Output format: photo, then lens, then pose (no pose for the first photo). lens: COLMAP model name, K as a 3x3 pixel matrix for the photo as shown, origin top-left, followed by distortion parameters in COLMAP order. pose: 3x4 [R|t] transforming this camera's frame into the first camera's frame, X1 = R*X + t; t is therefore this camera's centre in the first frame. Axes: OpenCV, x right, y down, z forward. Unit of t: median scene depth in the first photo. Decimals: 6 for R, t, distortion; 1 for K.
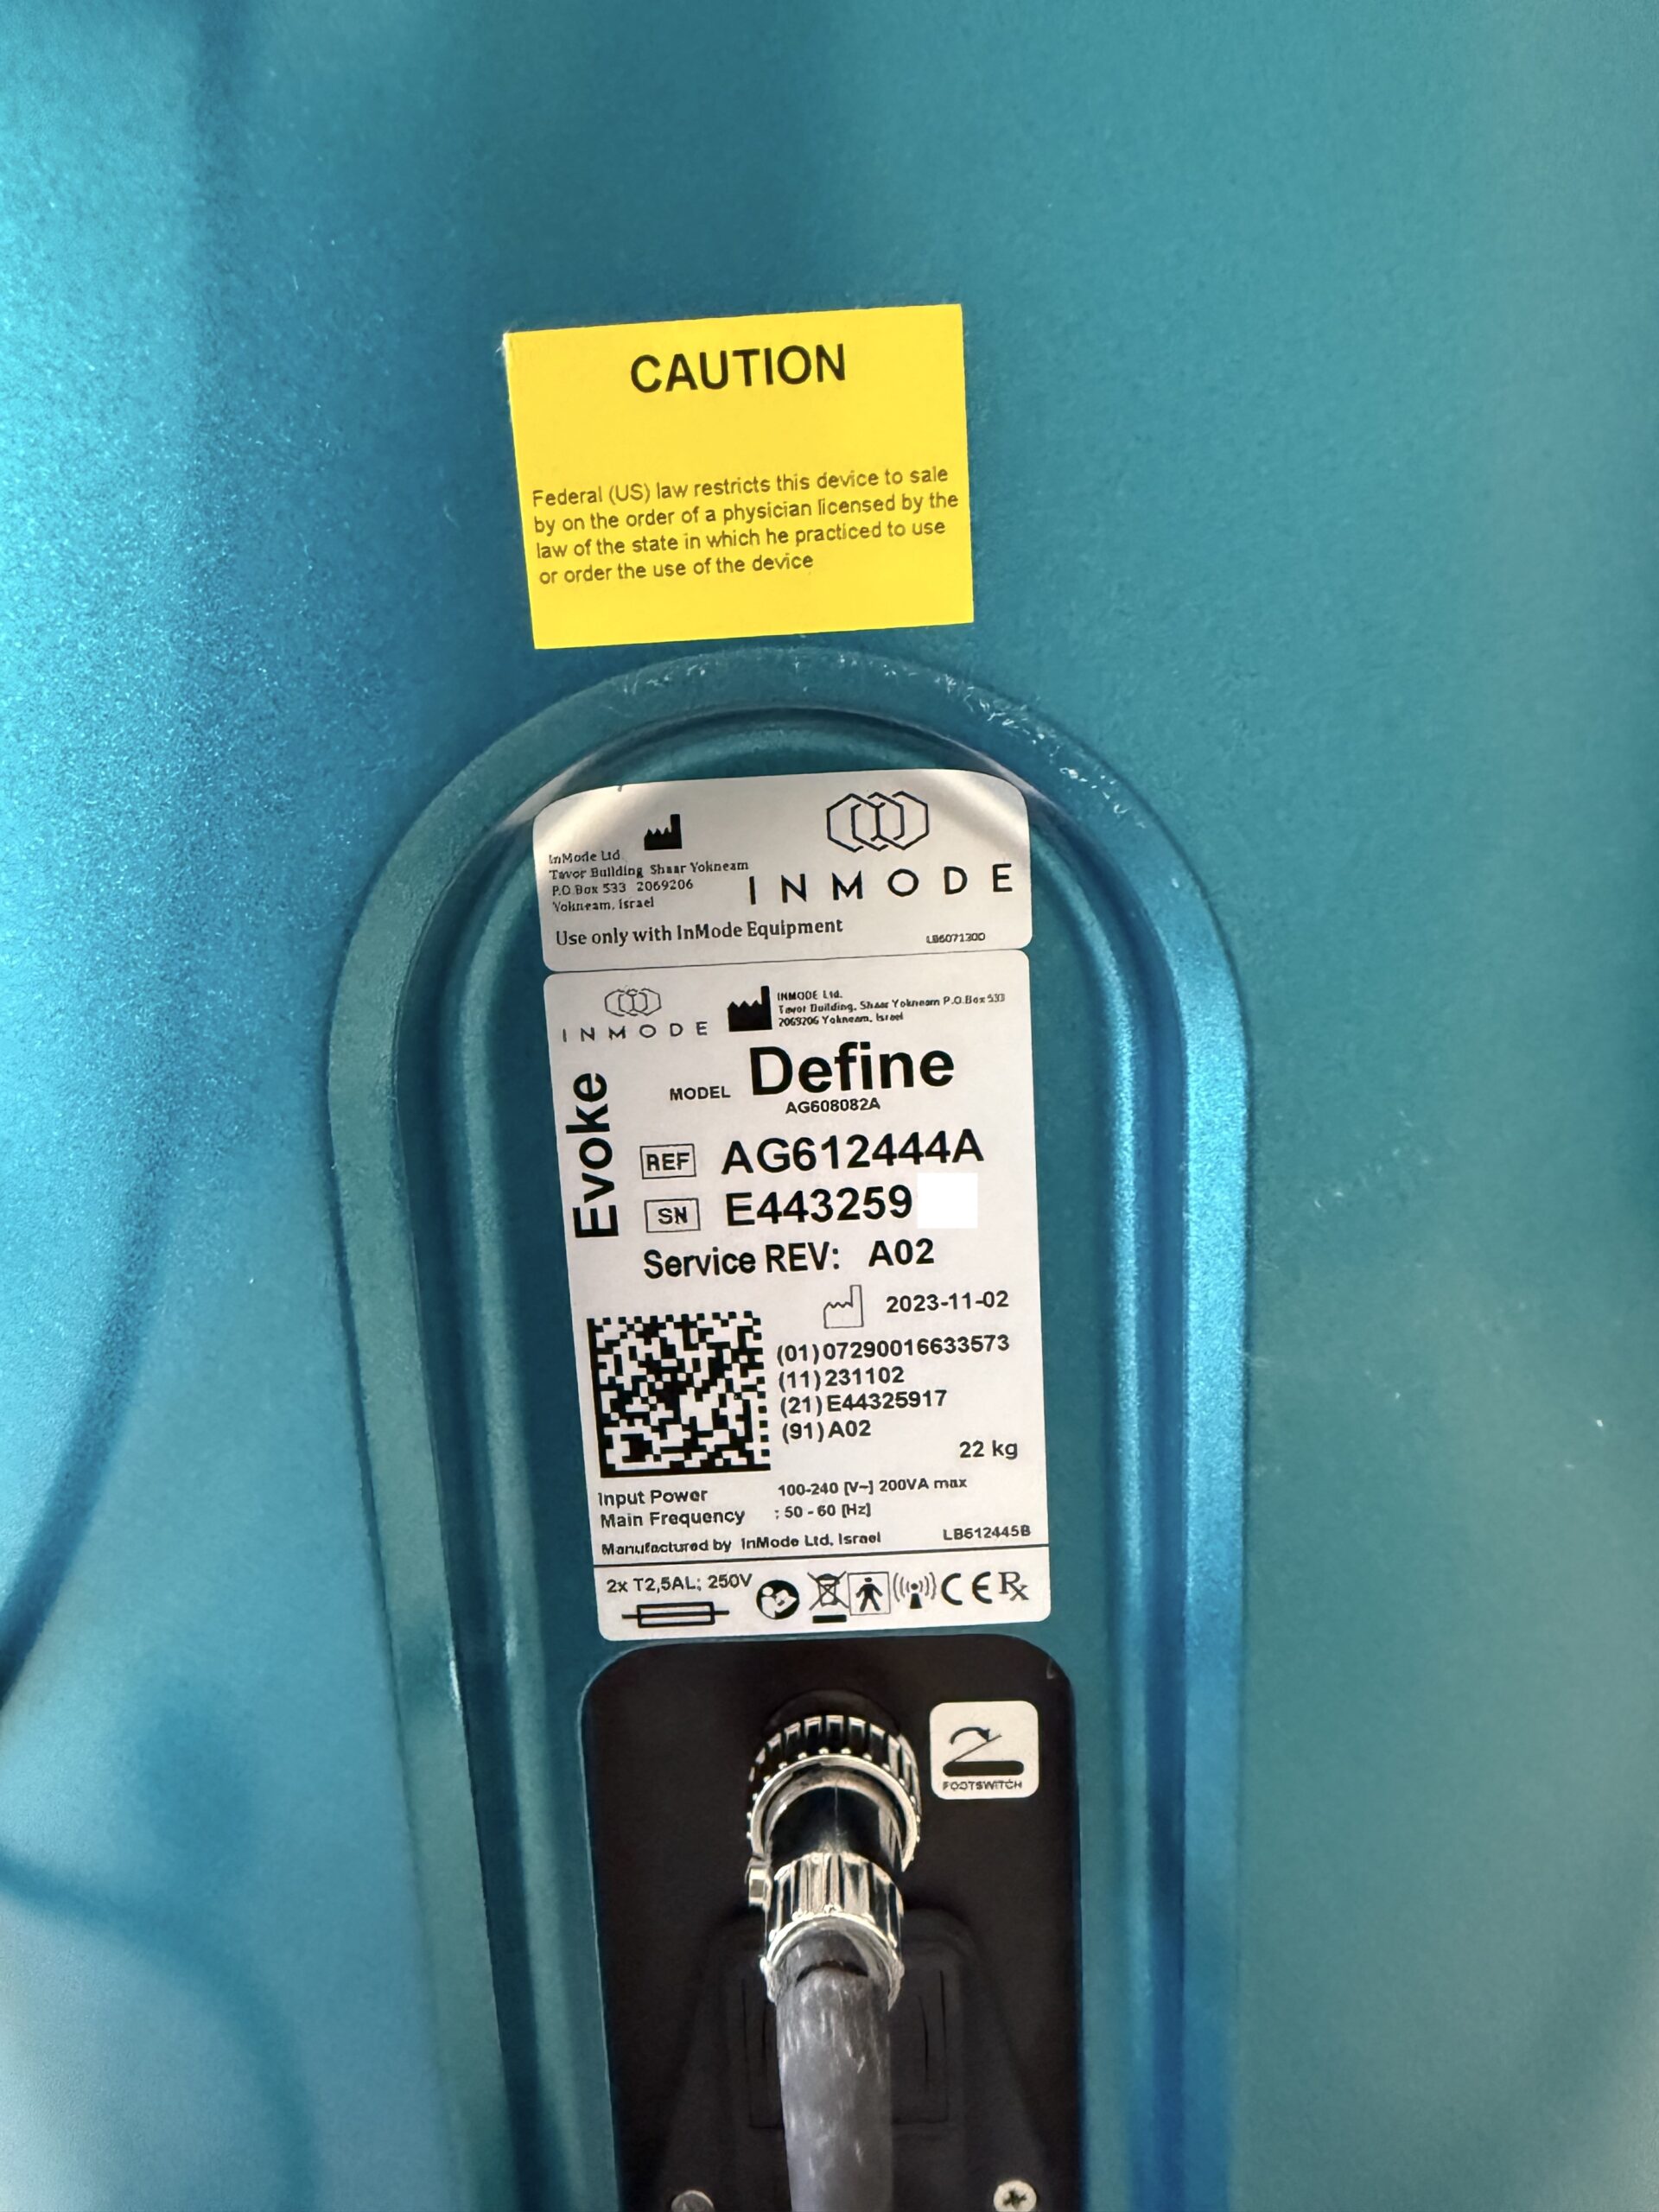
lens RADIAL K [[1535.0, 0, 824.8], [0, 1535.0, 1010.1], [0, 0, 1]] dist [-0.001615, -0.000527]
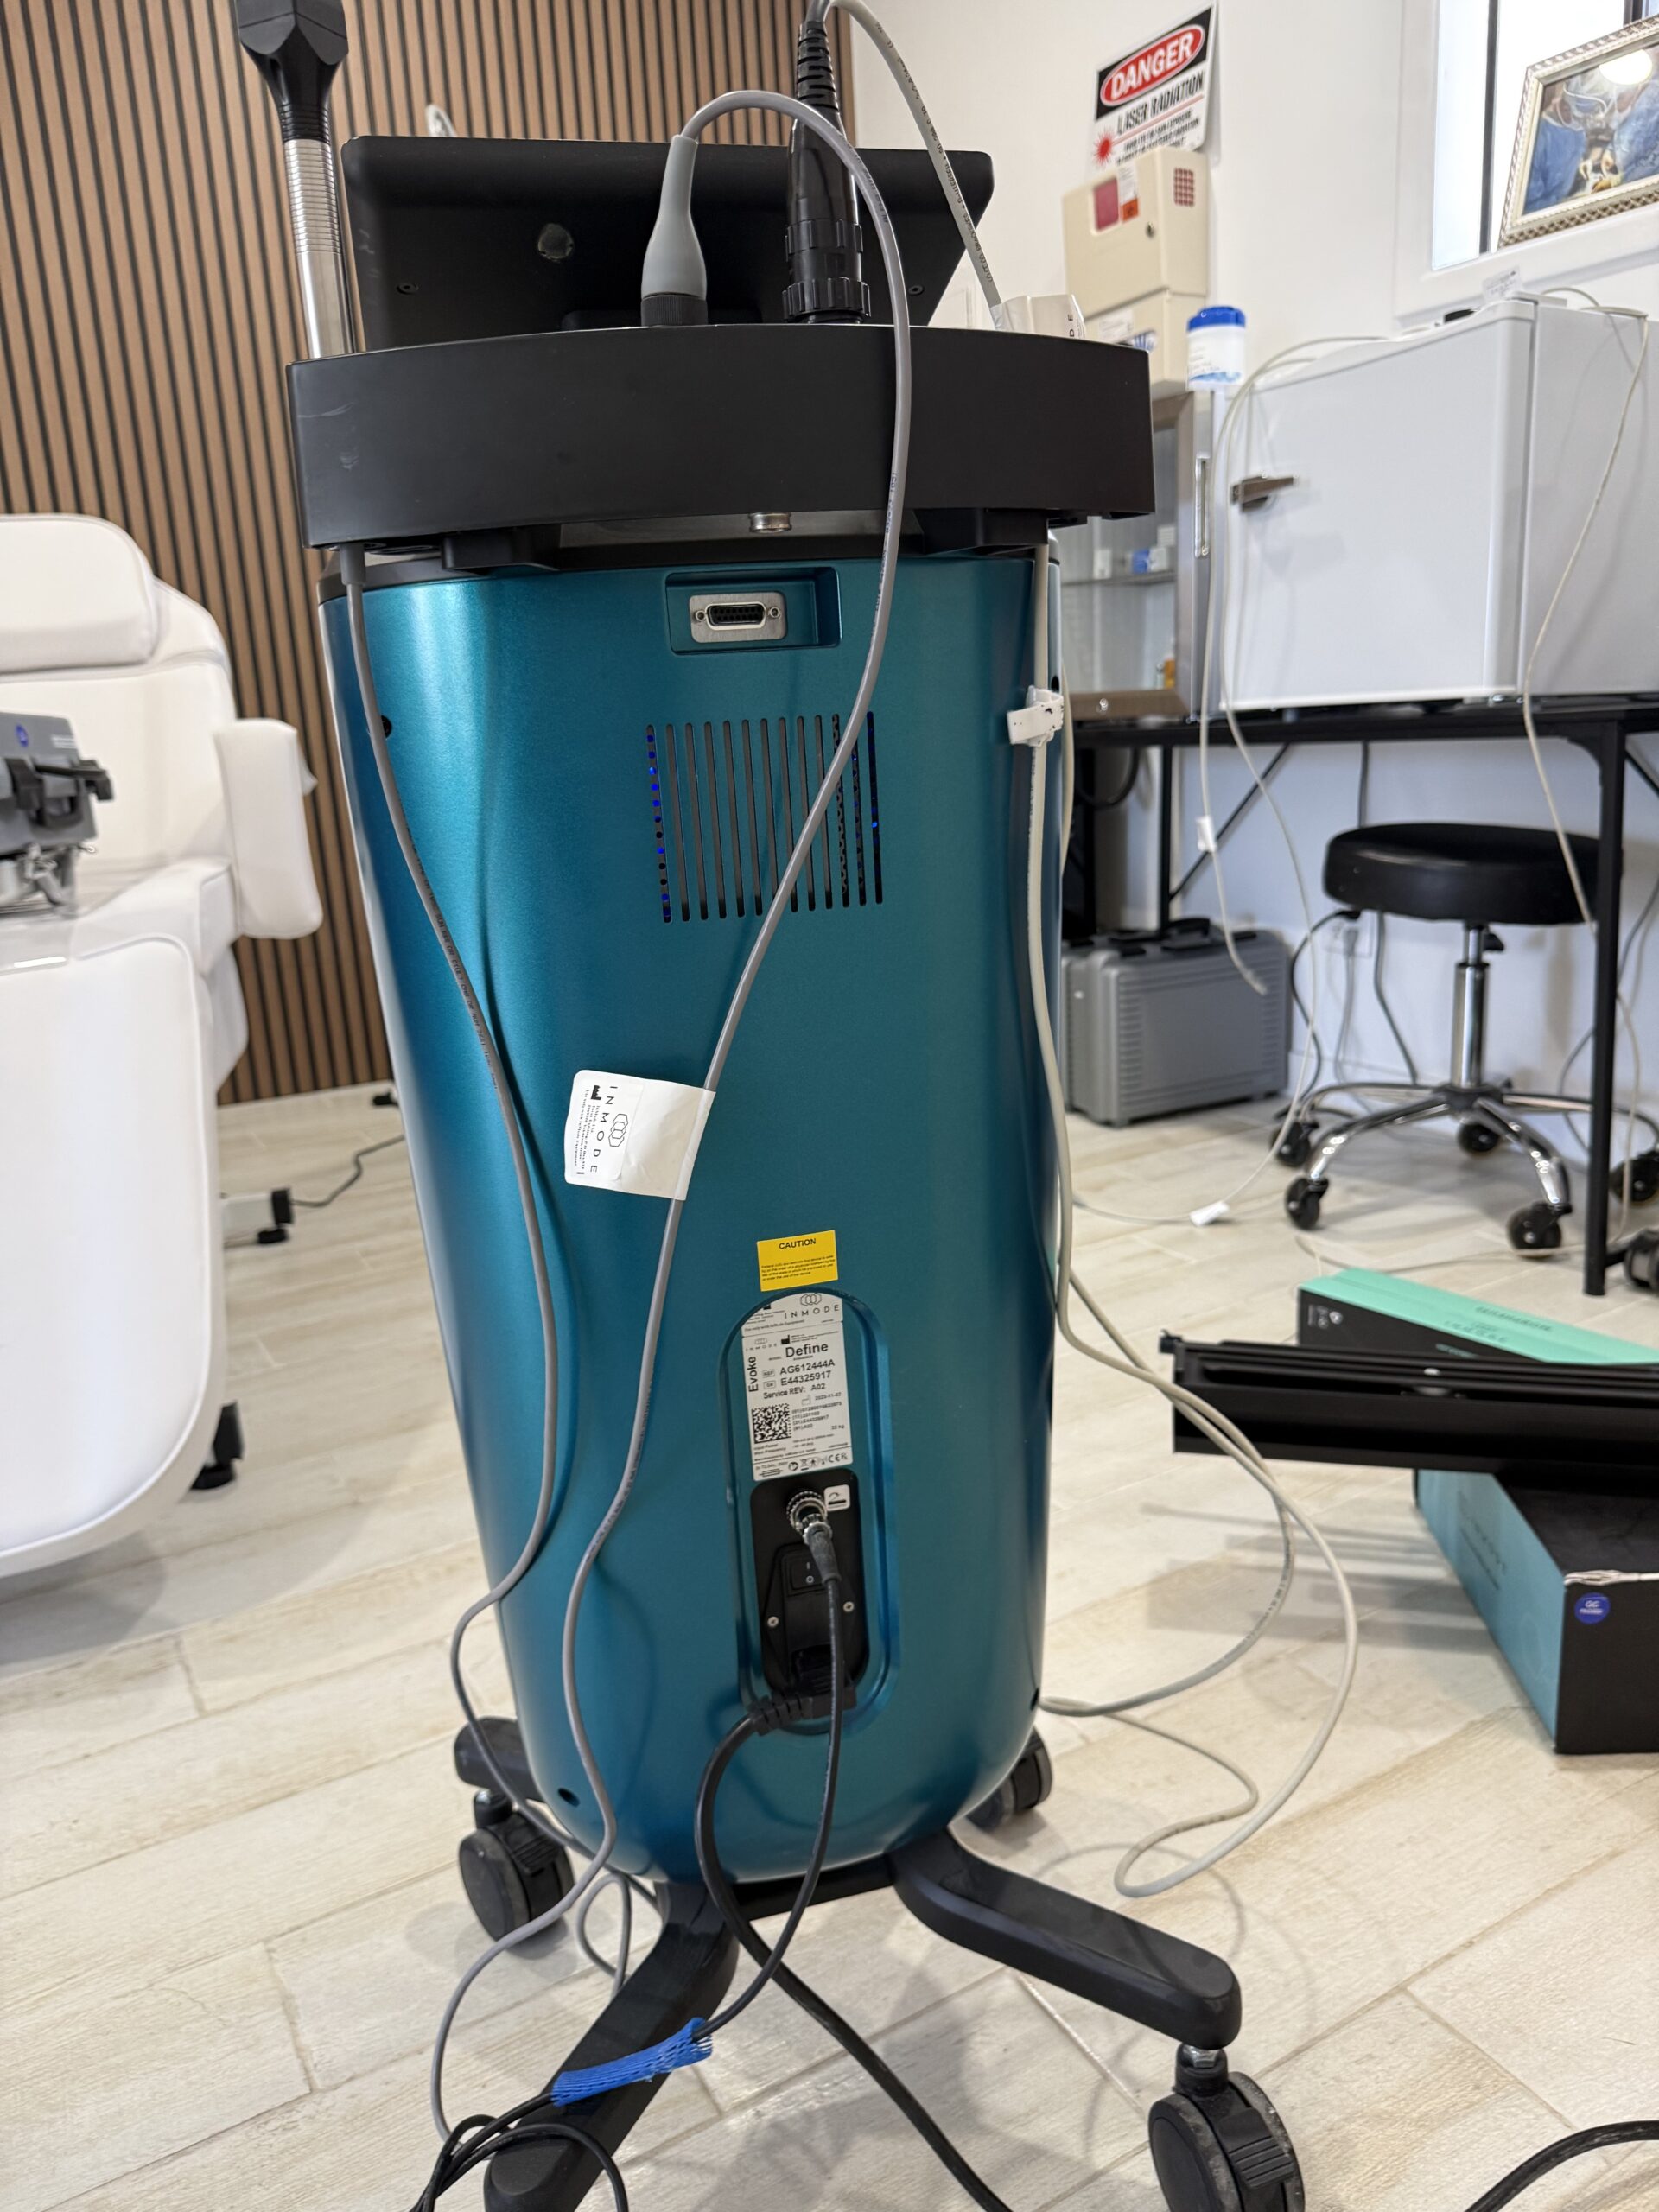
lens RADIAL K [[1587.2, 0, 816.7], [0, 1587.2, 1111.4], [0, 0, 1]] dist [-0.008467, -0.007354]
pose [[0.967476, -0.073207, 0.242140, -1.049320], [0.061723, 0.996594, 0.054686, -0.929343], [-0.245318, -0.037962, 0.968699, -3.590140]]
